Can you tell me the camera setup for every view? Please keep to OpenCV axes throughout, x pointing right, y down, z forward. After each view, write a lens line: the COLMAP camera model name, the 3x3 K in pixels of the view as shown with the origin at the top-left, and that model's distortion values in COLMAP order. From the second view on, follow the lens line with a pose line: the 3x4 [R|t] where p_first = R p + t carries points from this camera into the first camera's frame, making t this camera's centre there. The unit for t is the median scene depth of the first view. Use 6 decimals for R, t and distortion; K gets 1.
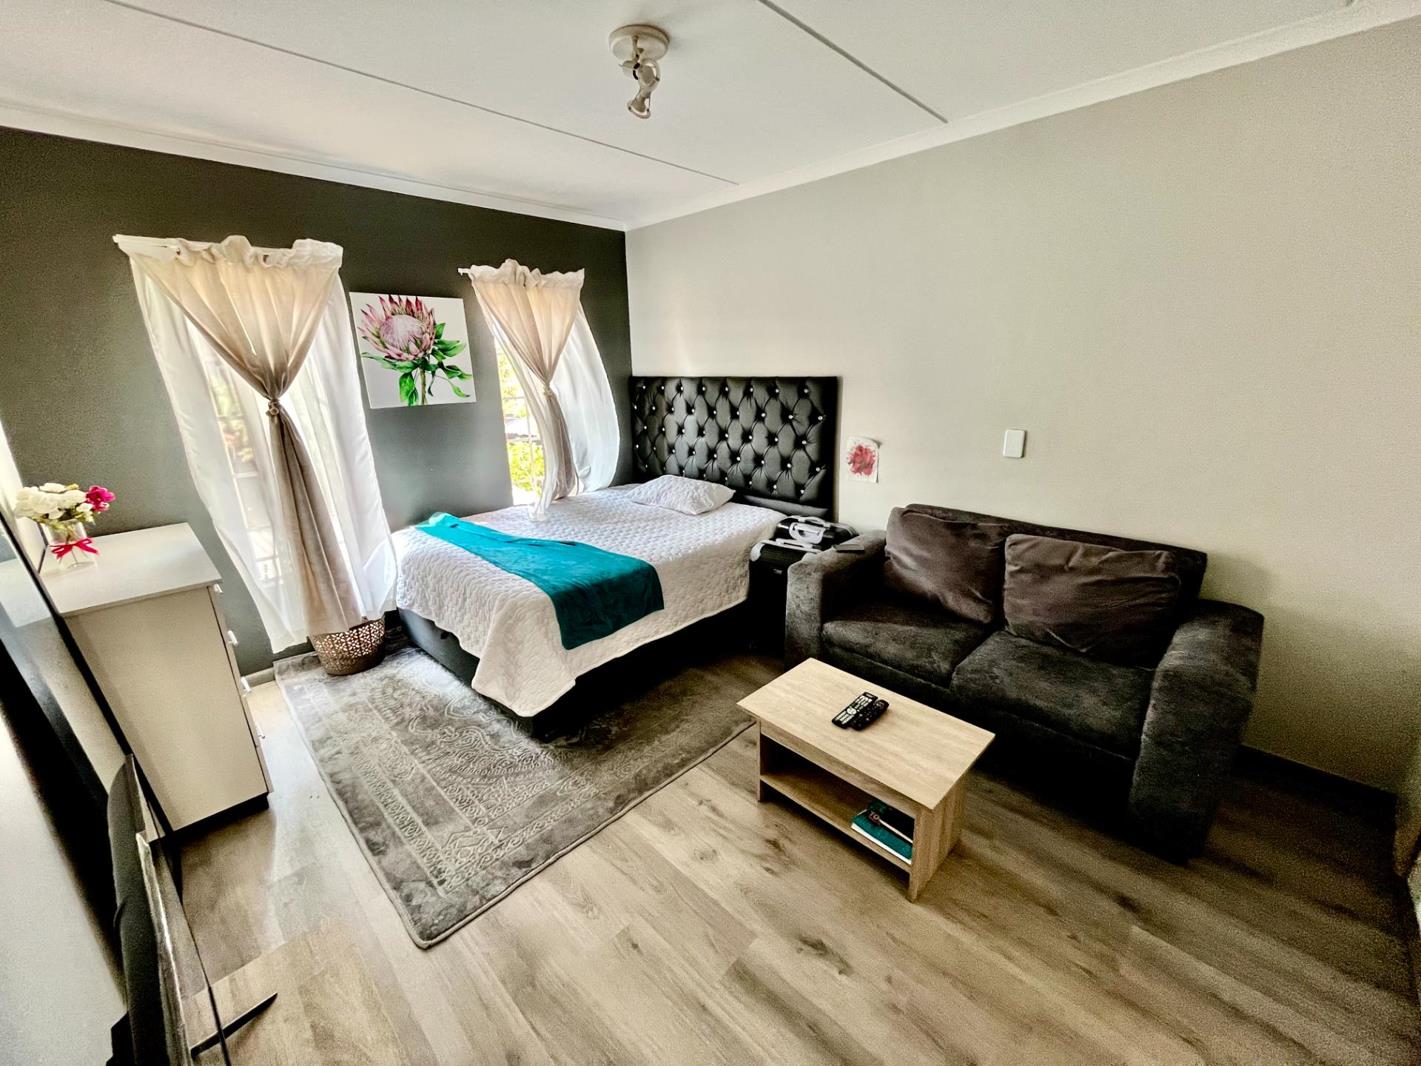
lens RADIAL K [[572.3, 0, 704.1], [0, 572.3, 533.7], [0, 0, 1]] dist [-0.004282, -0.000306]
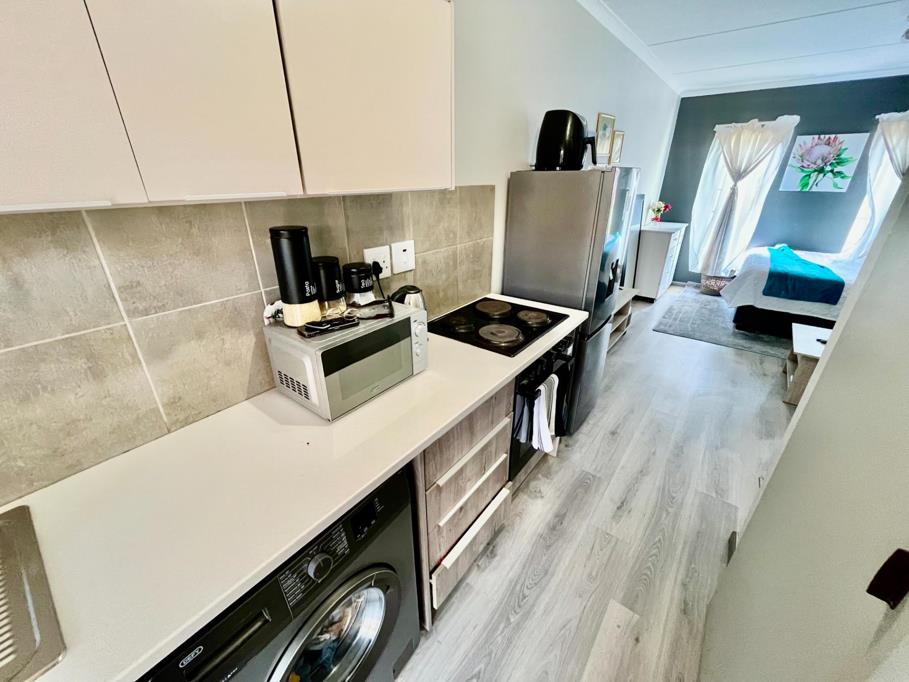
lens RADIAL K [[366.1, 0, 449.5], [0, 366.1, 341.7], [0, 0, 1]] dist [-0.004282, -0.000306]
pose [[0.104150, 0.430250, -0.896681, 0.829359], [-0.290539, 0.875419, 0.386301, 0.126794], [0.951178, 0.220288, 0.216179, -0.420408]]
